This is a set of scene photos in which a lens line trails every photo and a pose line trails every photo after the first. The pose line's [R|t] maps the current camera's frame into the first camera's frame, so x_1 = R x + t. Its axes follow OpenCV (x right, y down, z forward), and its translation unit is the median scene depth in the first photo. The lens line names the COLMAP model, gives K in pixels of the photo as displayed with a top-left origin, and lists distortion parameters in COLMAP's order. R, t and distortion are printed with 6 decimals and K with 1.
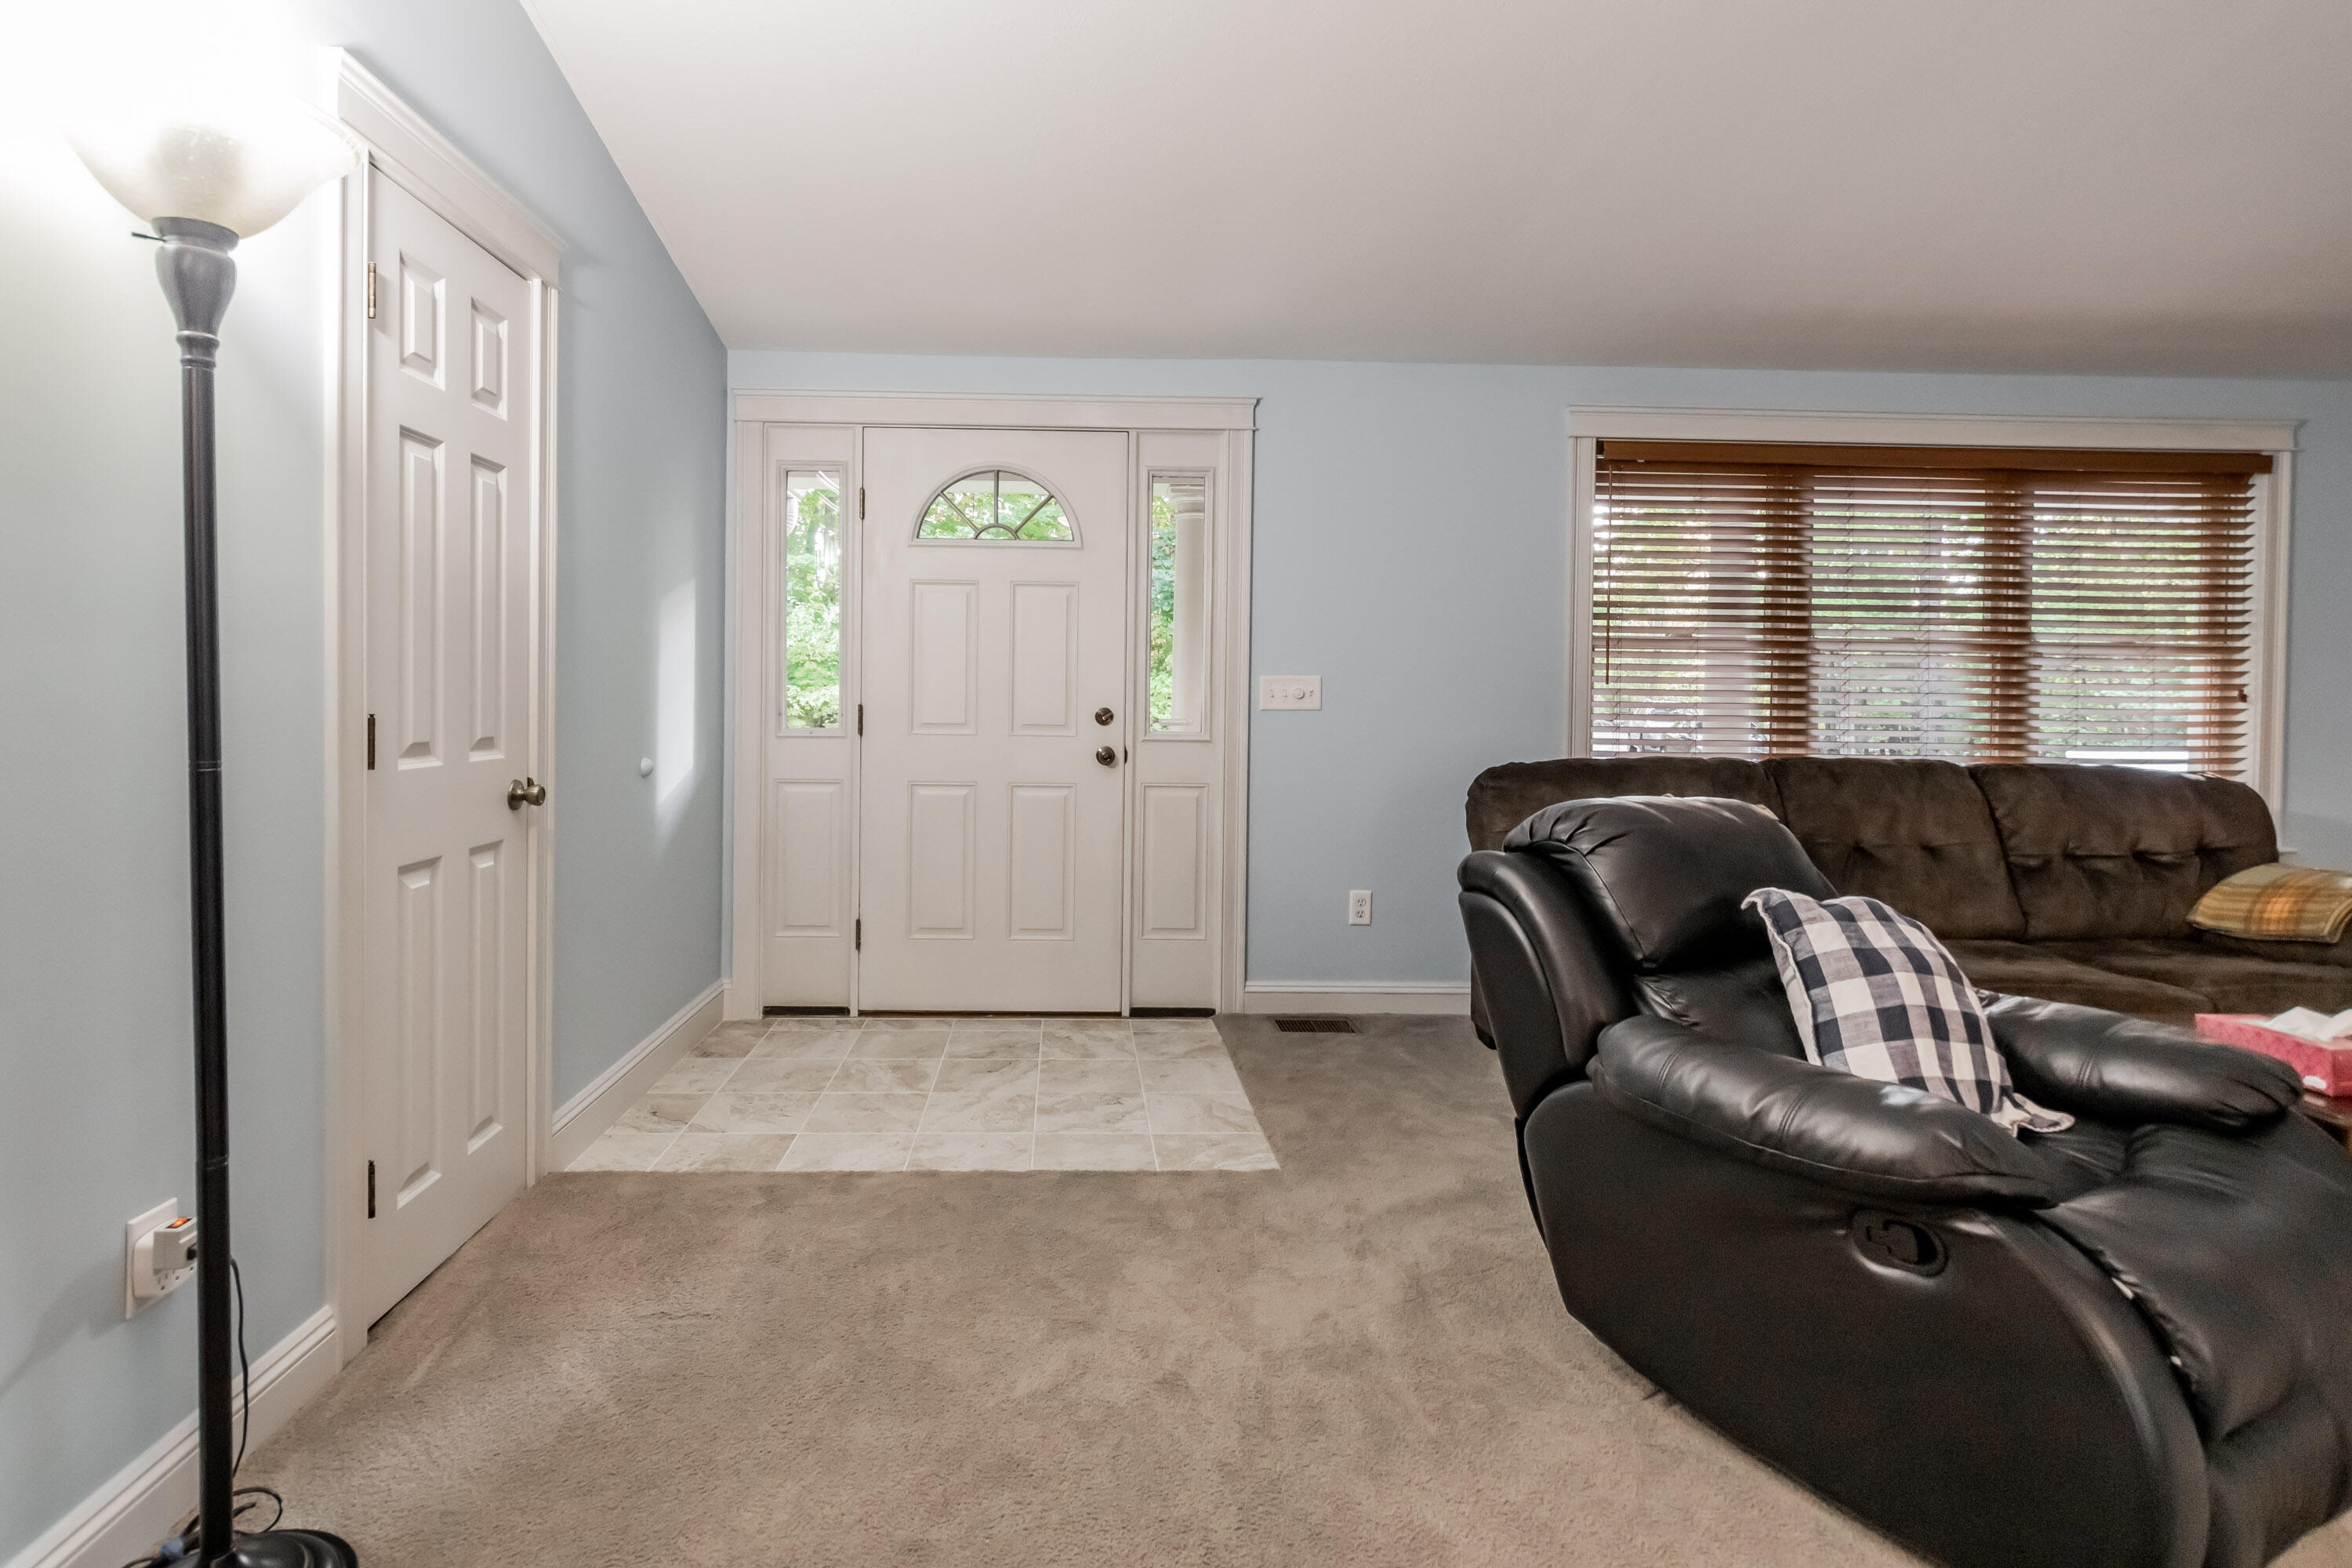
lens RADIAL K [[1154.4, 0, 1022.7], [0, 1154.4, 713.5], [0, 0, 1]] dist [0.006010, -0.004282]
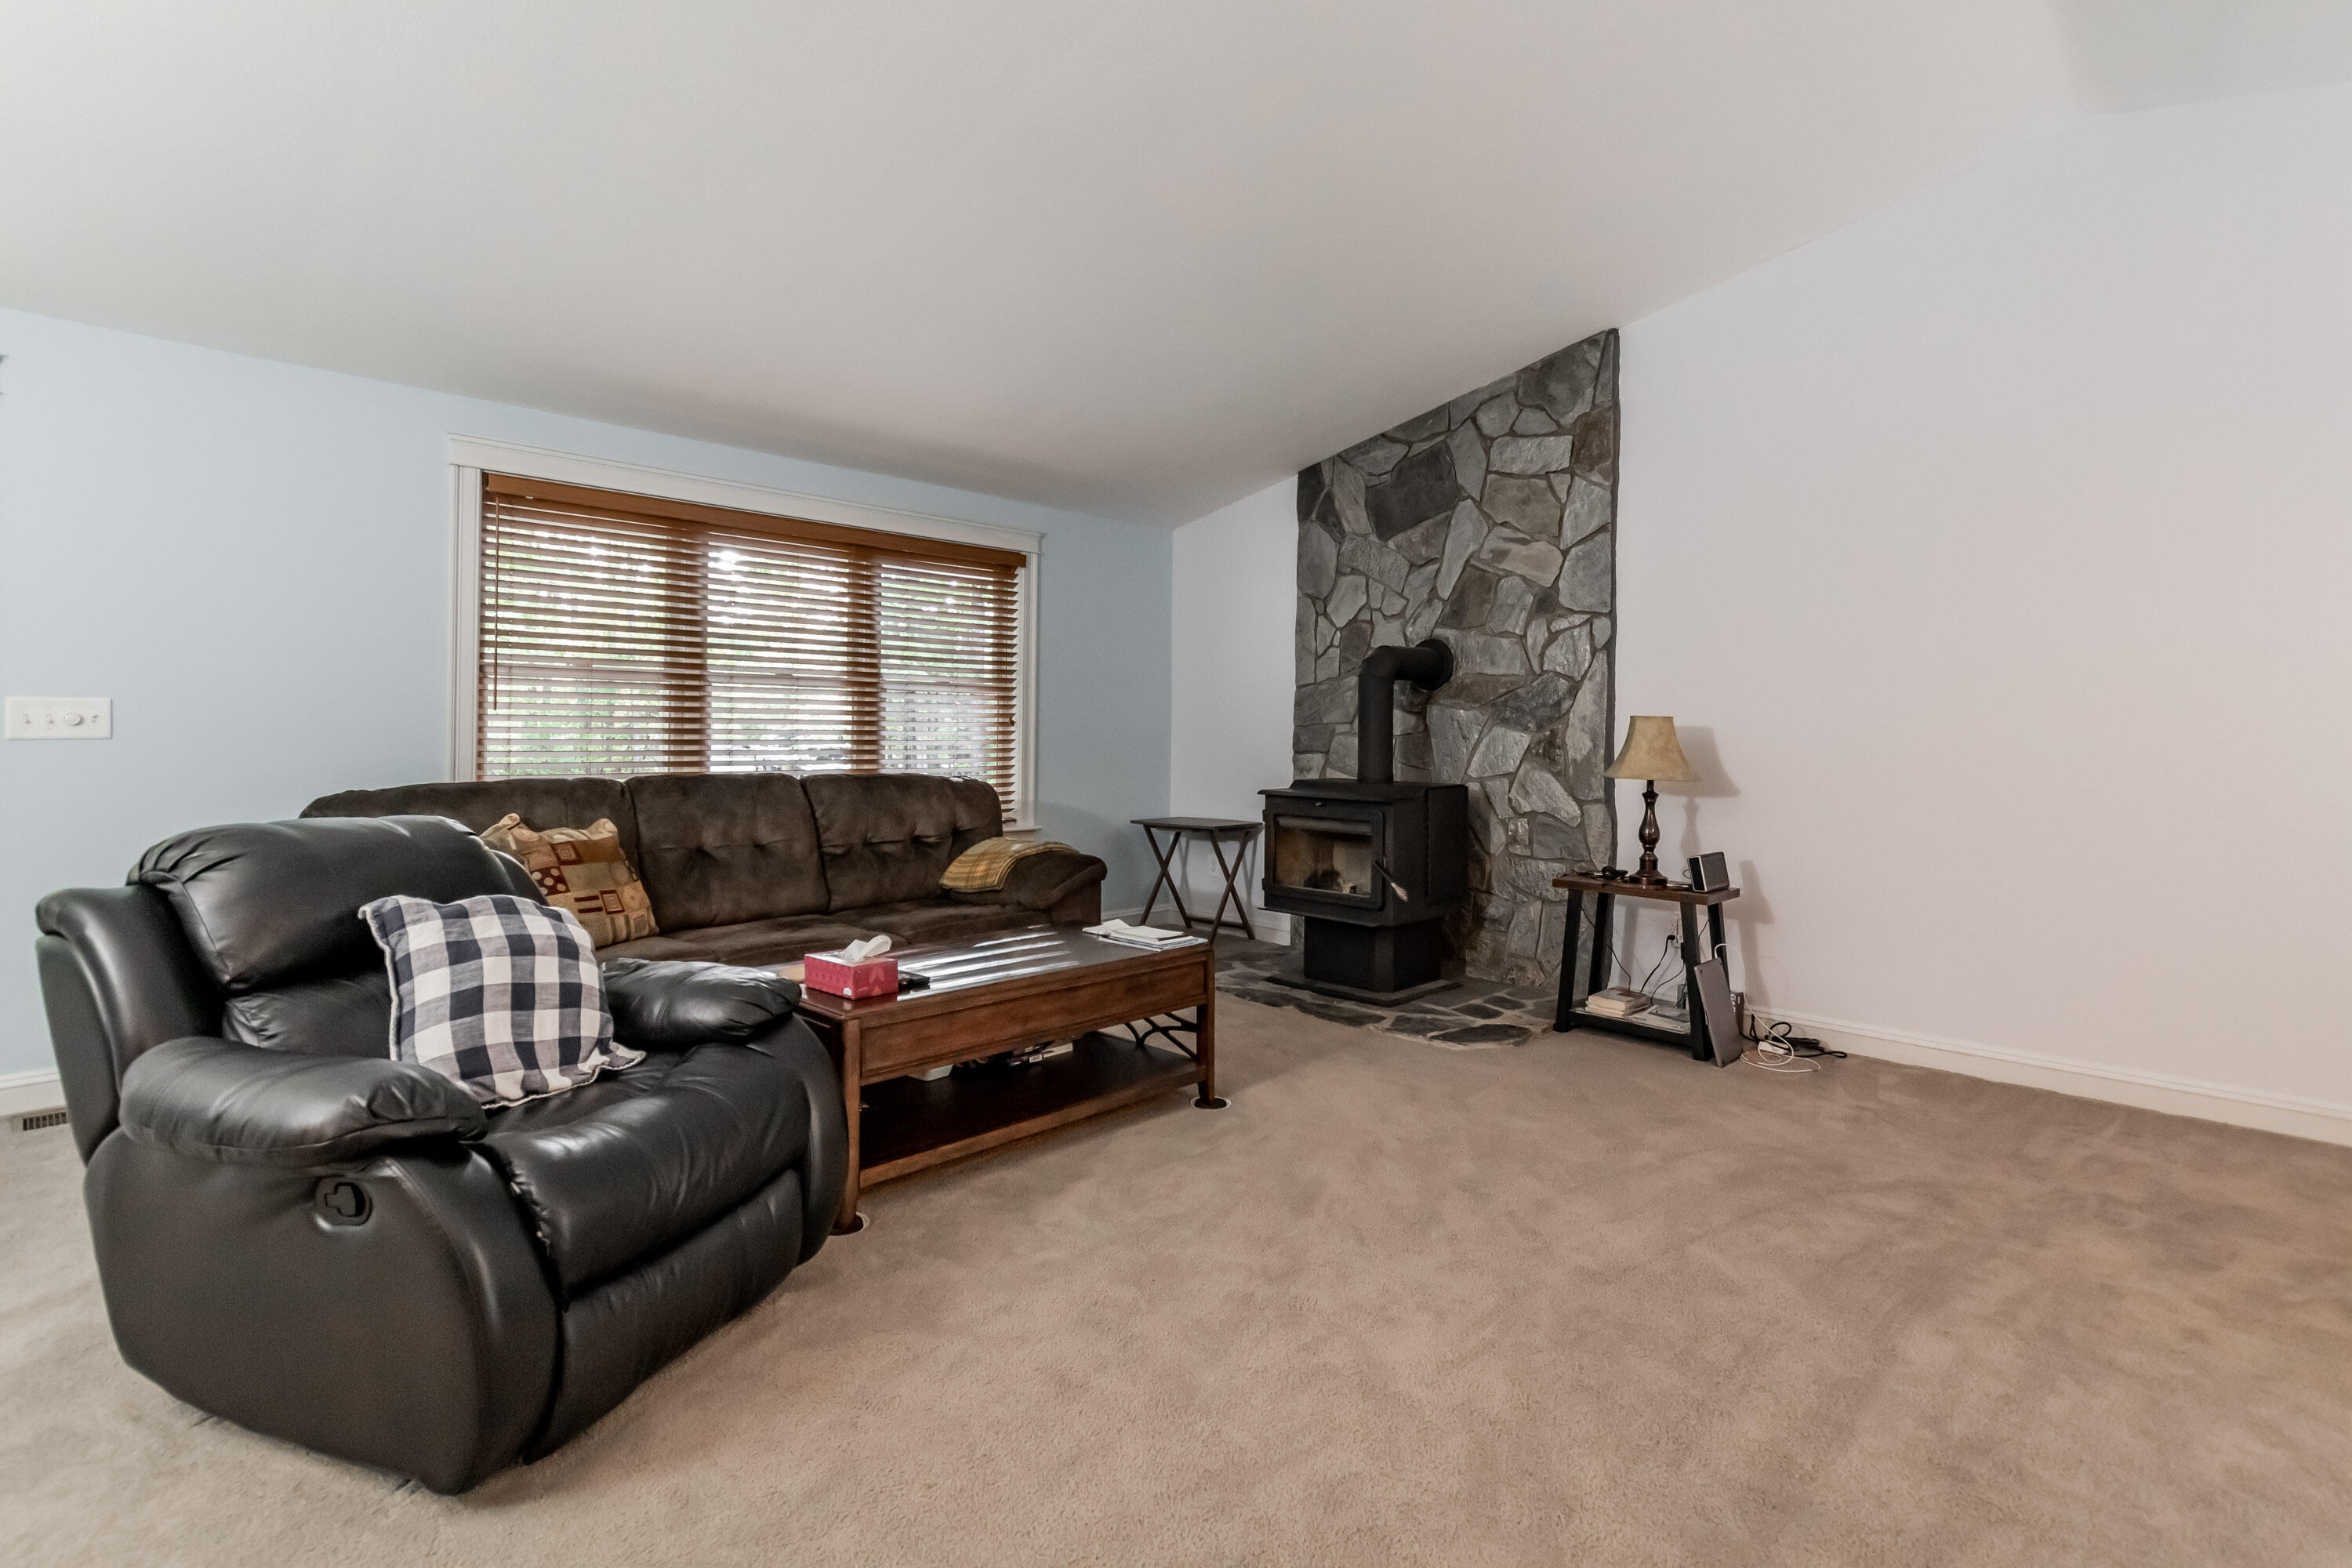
lens RADIAL K [[1154.4, 0, 1112.0], [0, 1154.4, 720.9], [0, 0, 1]] dist [0.006010, -0.004282]
pose [[0.706828, -0.000264, 0.707386, 0.180636], [0.013420, 0.999825, -0.013037, 0.005372], [-0.707258, 0.018708, 0.706708, -0.122343]]
